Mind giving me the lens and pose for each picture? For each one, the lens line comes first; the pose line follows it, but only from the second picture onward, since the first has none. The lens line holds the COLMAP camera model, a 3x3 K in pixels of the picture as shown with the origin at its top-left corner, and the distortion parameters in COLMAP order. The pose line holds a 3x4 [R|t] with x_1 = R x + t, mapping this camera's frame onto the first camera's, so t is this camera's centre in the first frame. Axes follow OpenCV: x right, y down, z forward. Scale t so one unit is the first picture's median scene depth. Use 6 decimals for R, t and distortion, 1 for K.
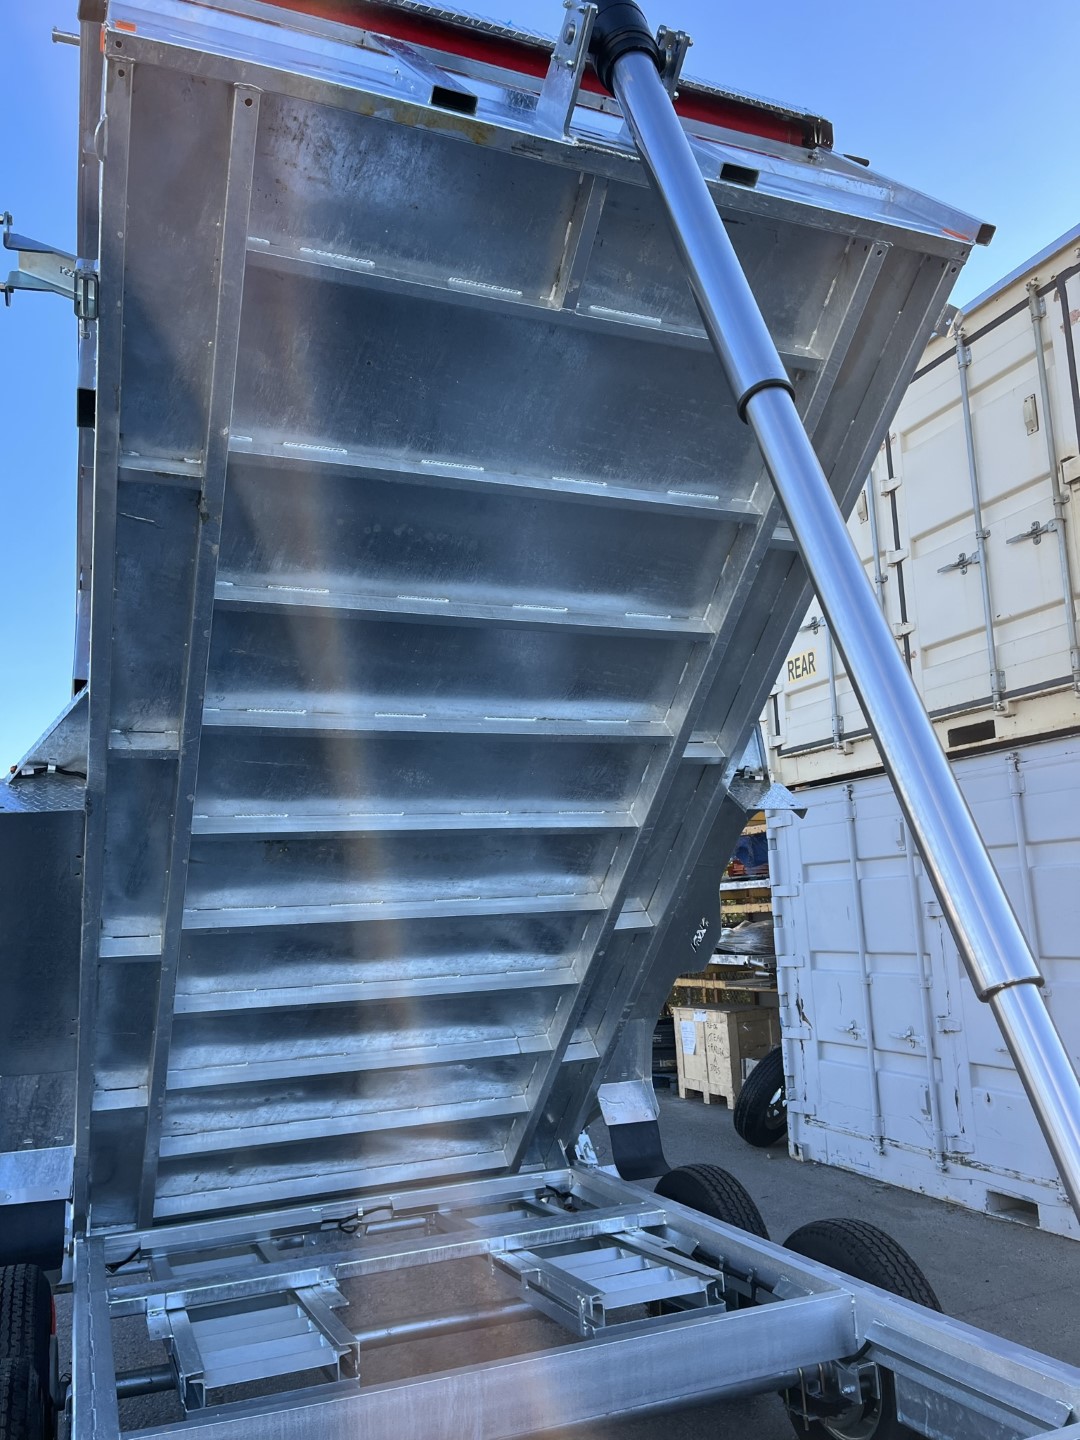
lens RADIAL K [[1120.7, 0, 540.0], [0, 1120.7, 720.0], [0, 0, 1]] dist [0.038882, -0.012080]
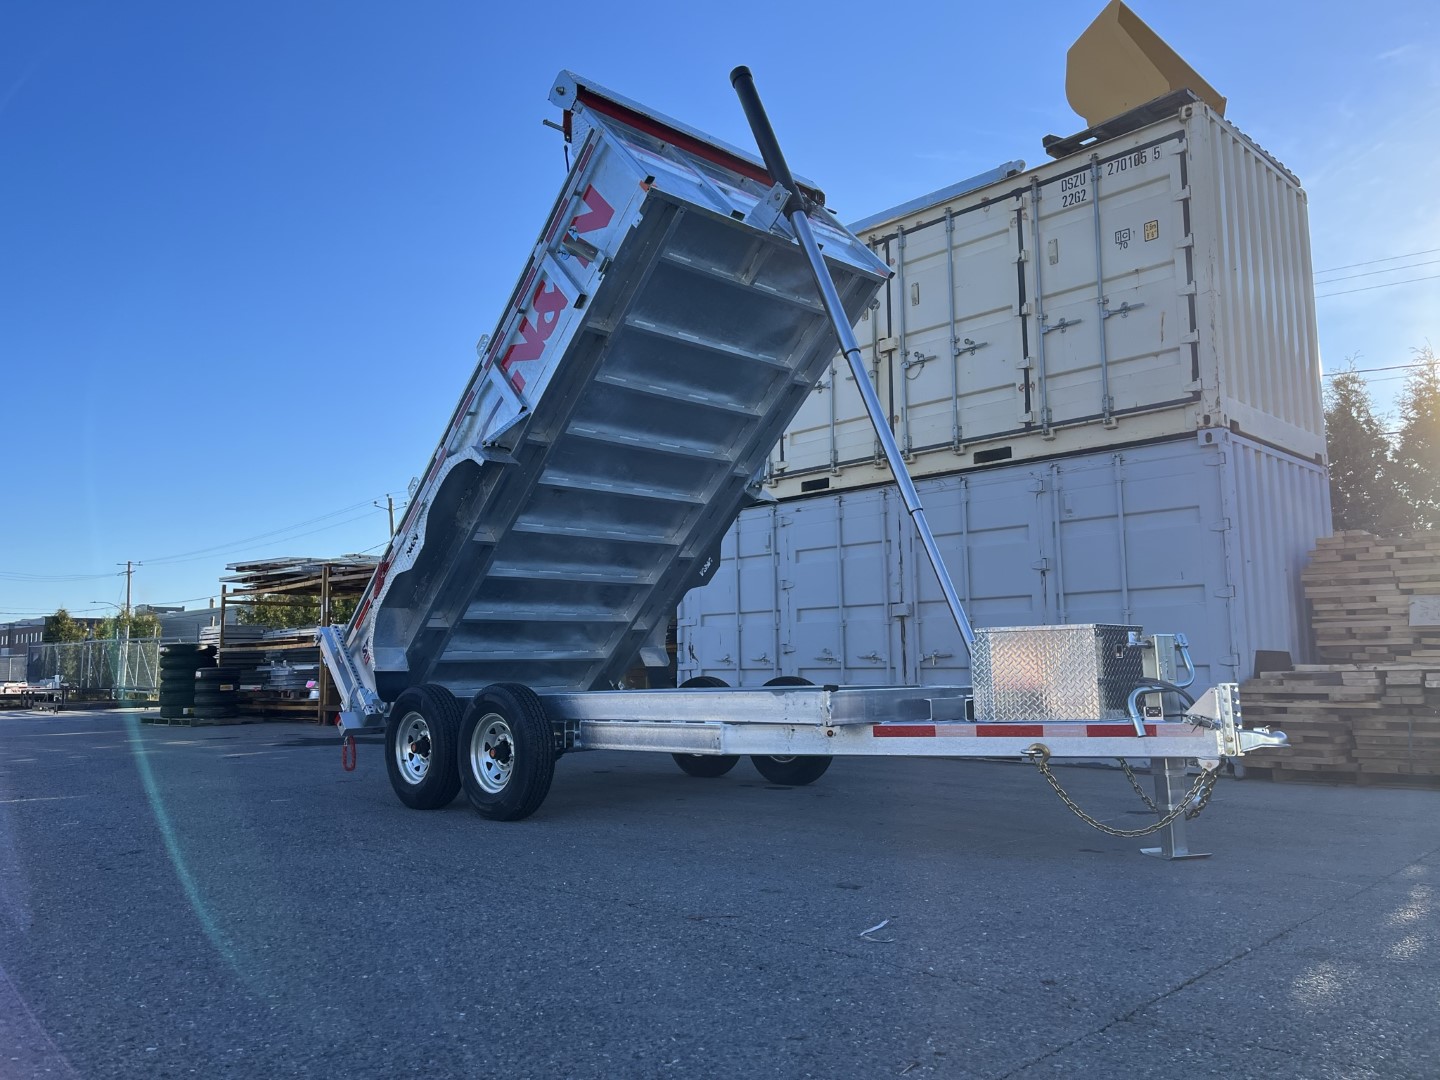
lens RADIAL K [[1120.7, 0, 720.0], [0, 1120.7, 540.0], [0, 0, 1]] dist [0.038882, -0.012080]
pose [[0.927628, 0.073064, 0.366290, -0.402096], [-0.091021, 0.995336, 0.031968, 0.057668], [-0.362246, -0.062995, 0.929951, -0.593404]]
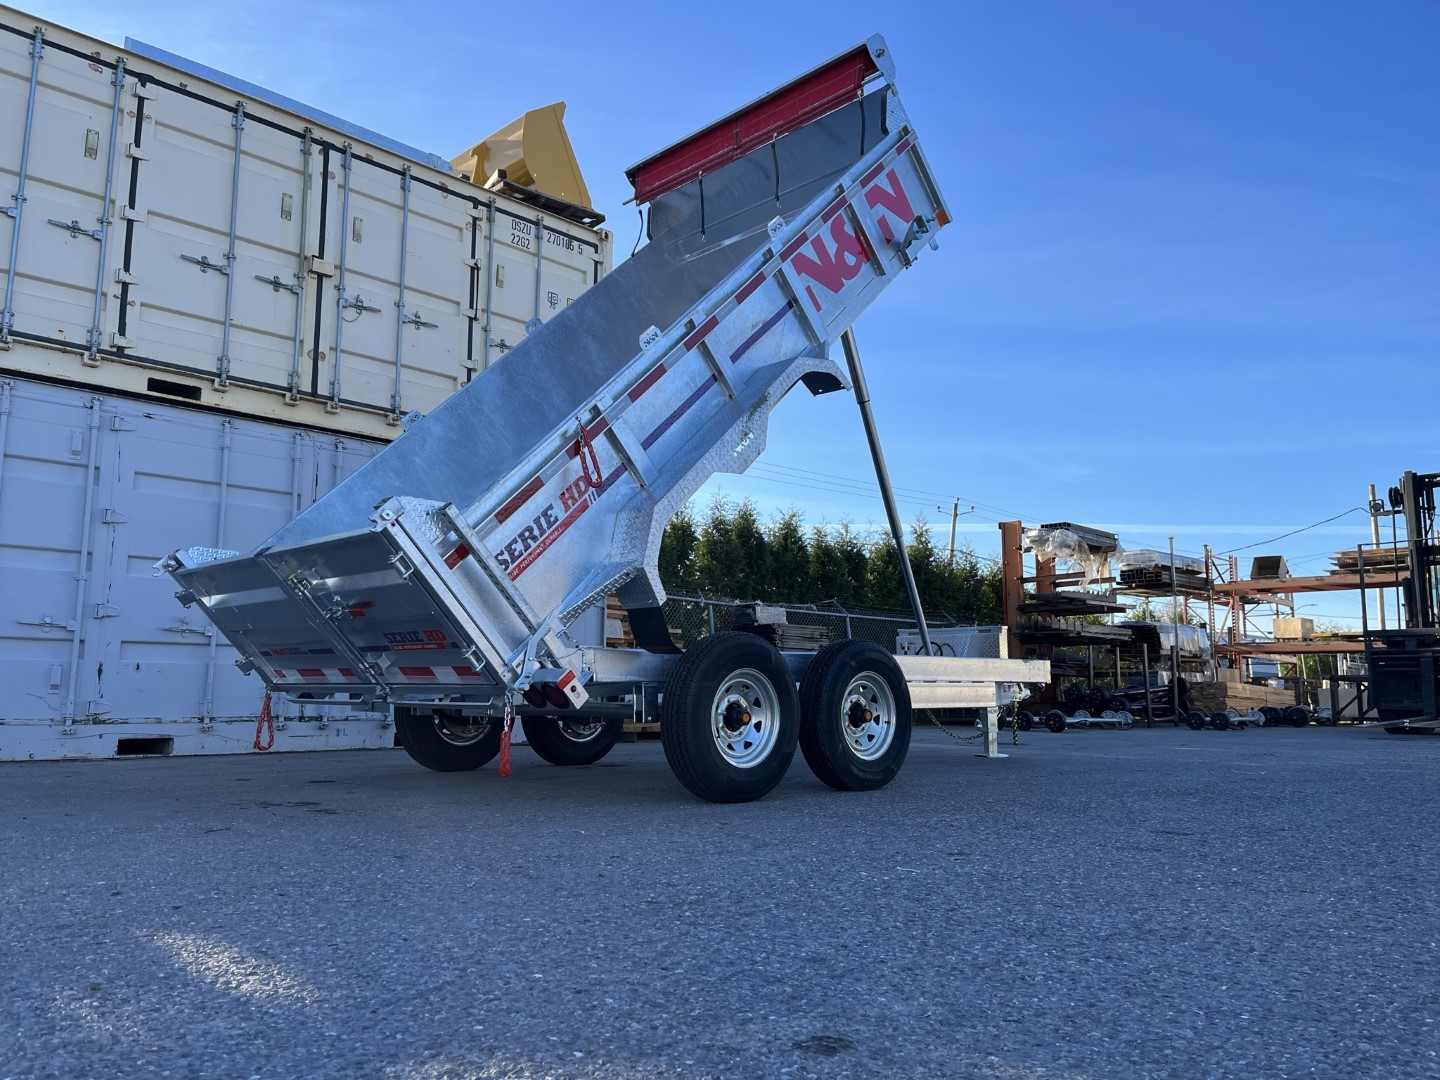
lens RADIAL K [[1120.7, 0, 720.0], [0, 1120.7, 540.0], [0, 0, 1]] dist [0.038882, -0.012080]
pose [[-0.394161, 0.165553, 0.904008, -1.025973], [-0.152624, 0.958192, -0.242022, 0.407087], [-0.906280, -0.233369, -0.352414, 0.894322]]
